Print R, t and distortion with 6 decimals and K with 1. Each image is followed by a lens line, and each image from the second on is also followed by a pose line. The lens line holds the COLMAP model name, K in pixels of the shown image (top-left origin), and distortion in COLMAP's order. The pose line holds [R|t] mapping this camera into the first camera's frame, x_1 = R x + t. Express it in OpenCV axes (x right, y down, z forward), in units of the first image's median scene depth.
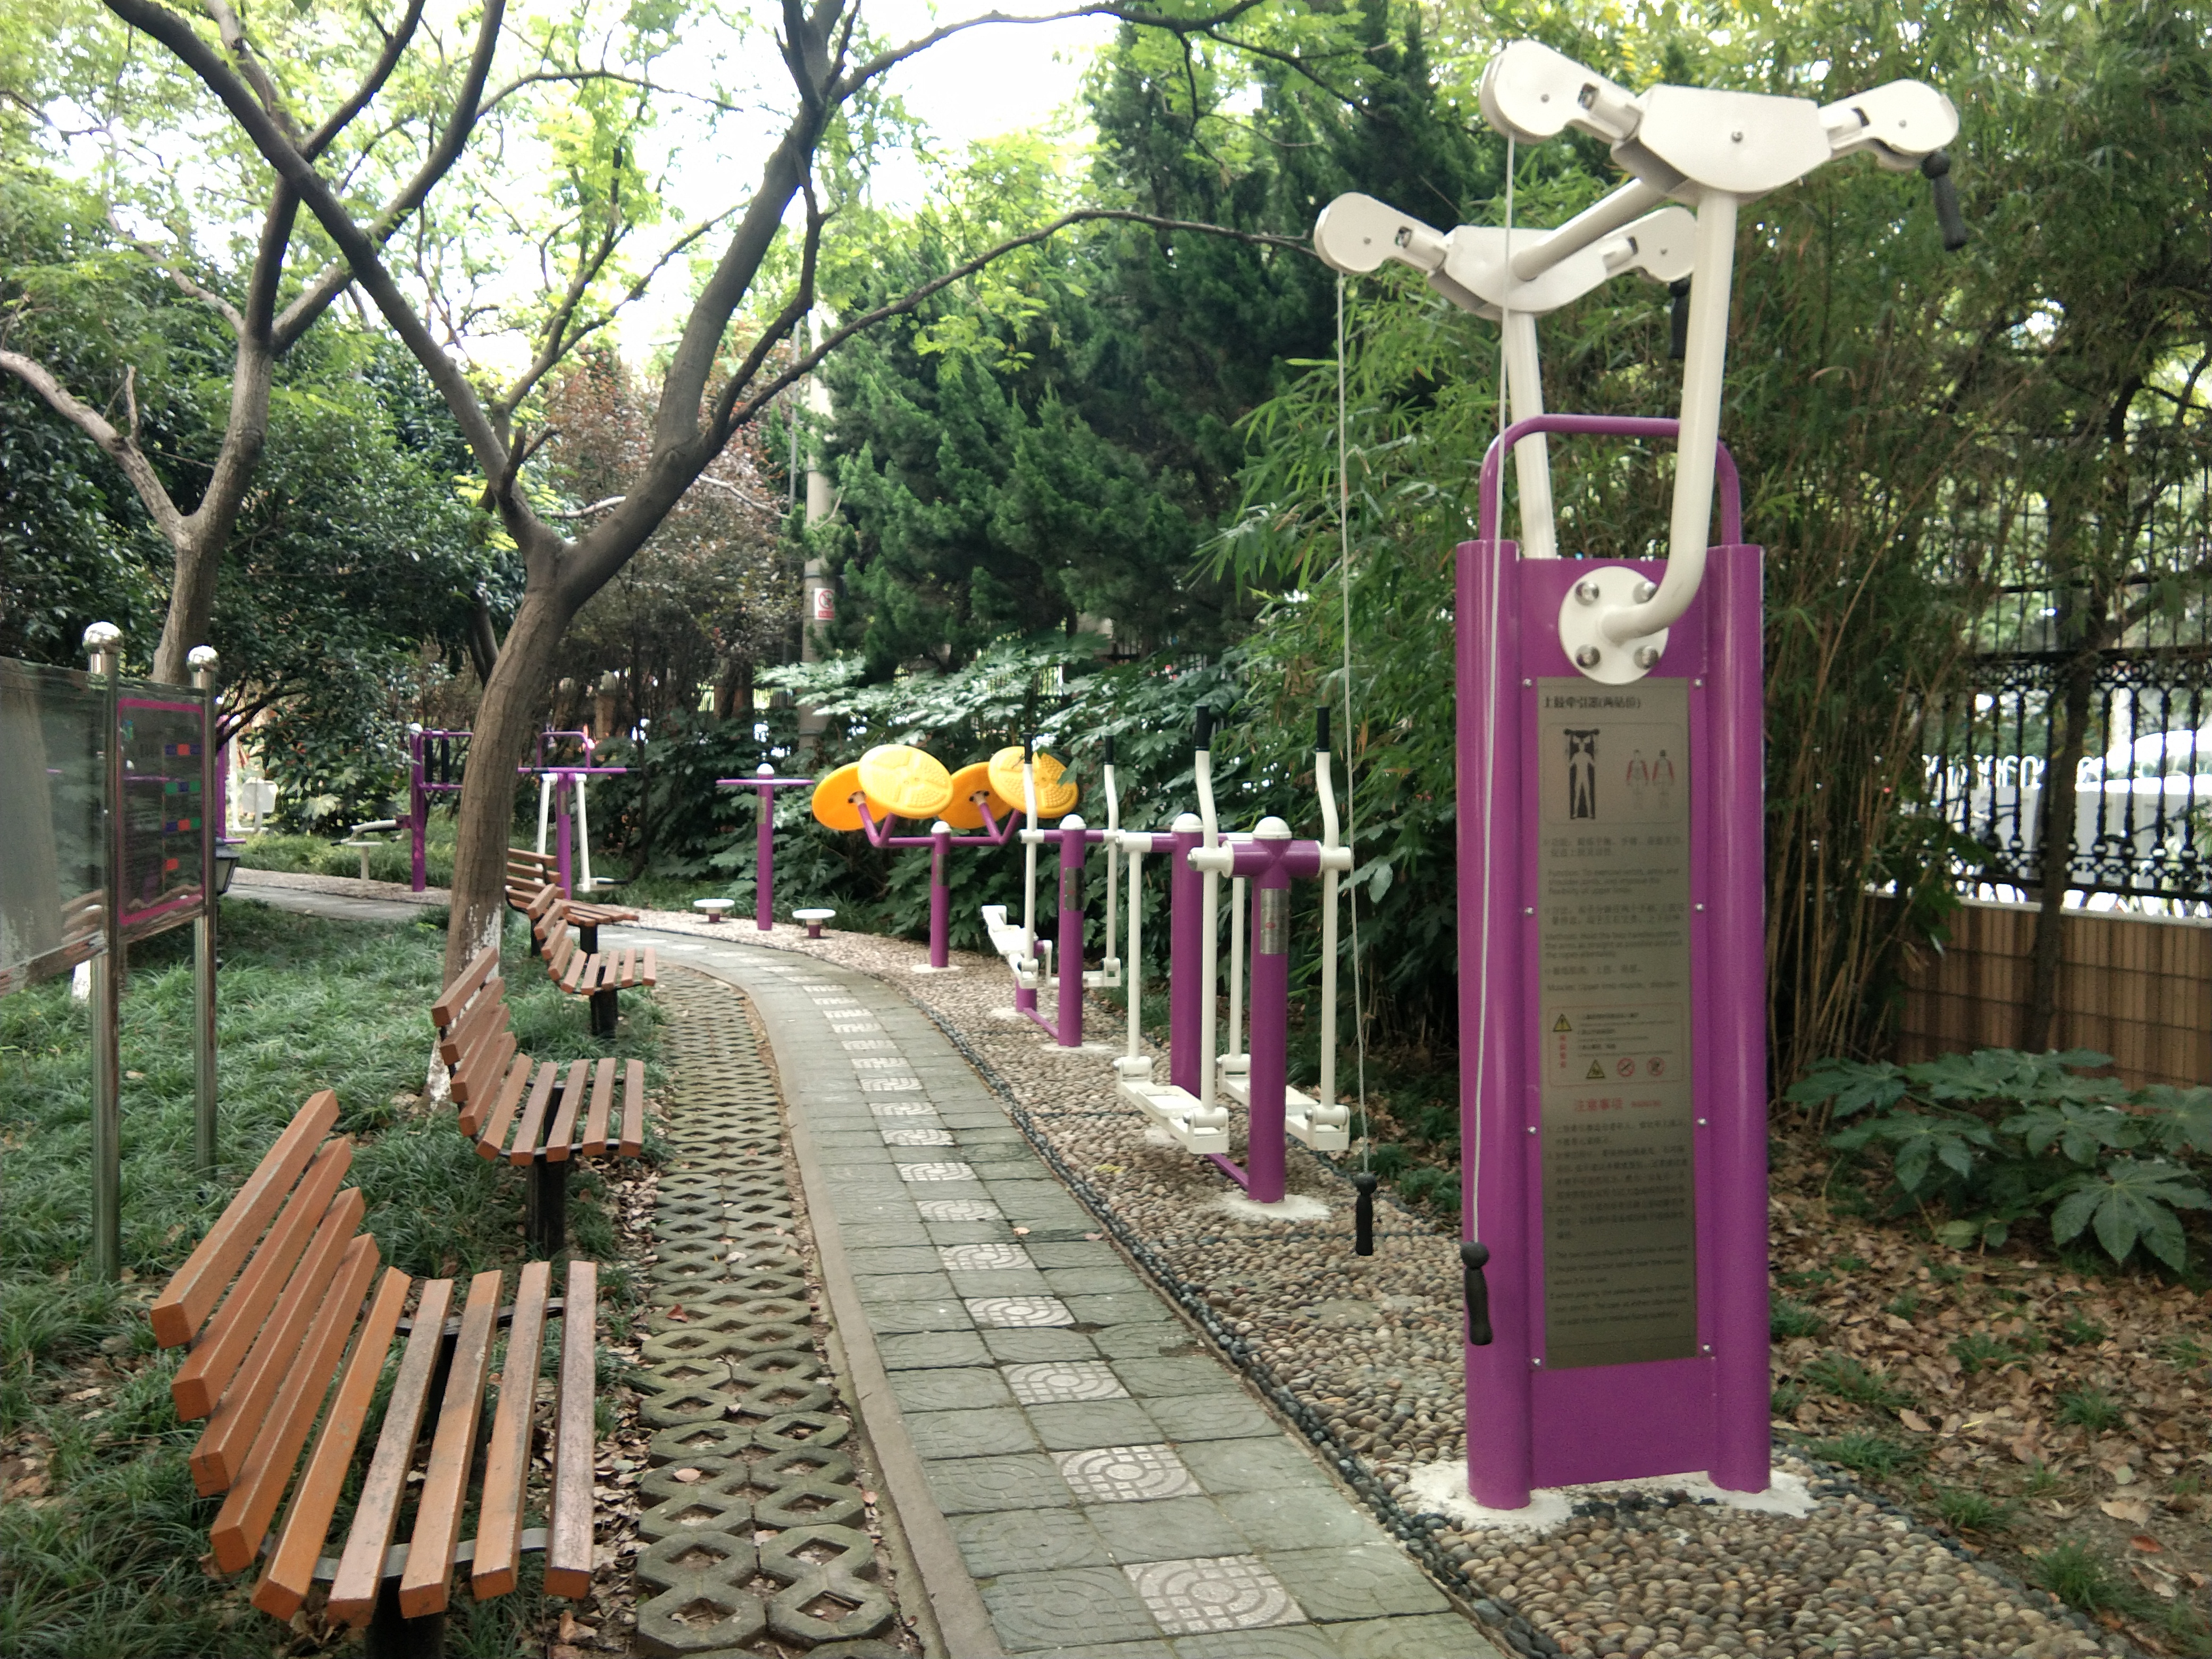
lens RADIAL K [[1780.0, 0, 1111.5], [0, 1780.0, 794.6], [0, 0, 1]] dist [0.095377, -0.128379]
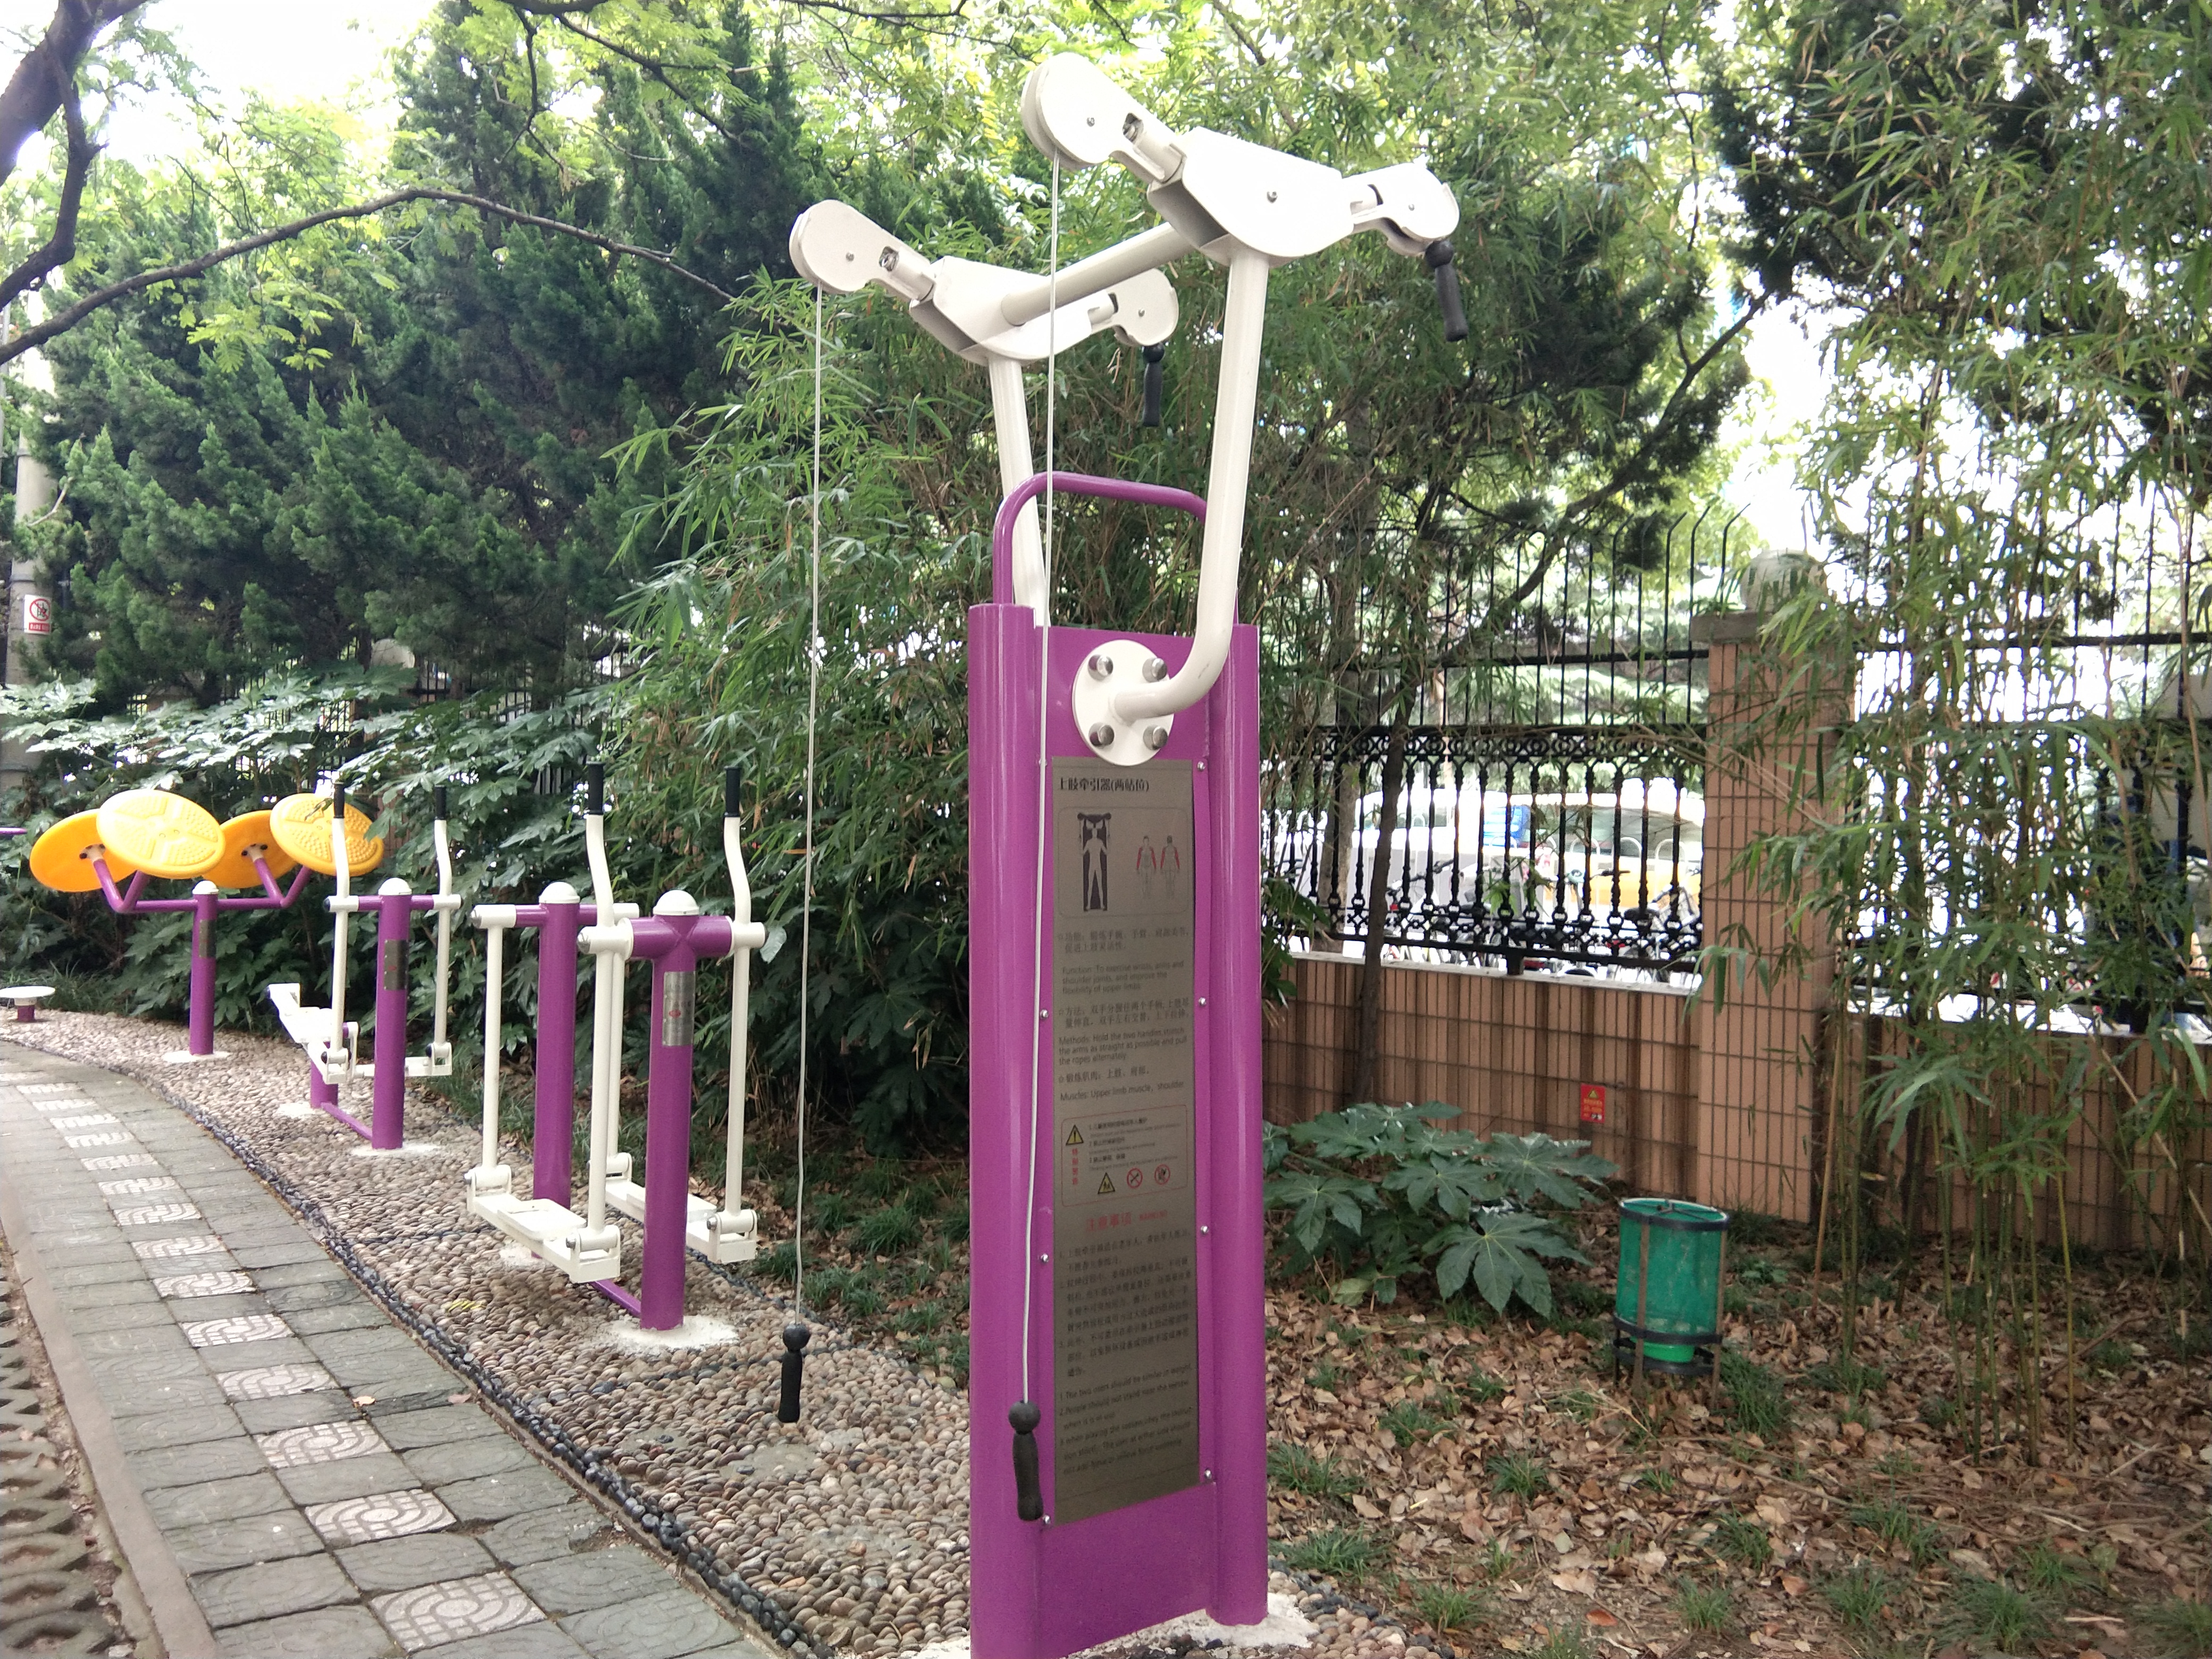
lens RADIAL K [[1780.0, 0, 1111.5], [0, 1780.0, 794.6], [0, 0, 1]] dist [0.095377, -0.128379]
pose [[0.925743, 0.014780, 0.377863, -0.056496], [-0.005810, 0.999674, -0.024870, -0.017201], [-0.378108, 0.020828, 0.925527, 0.107766]]
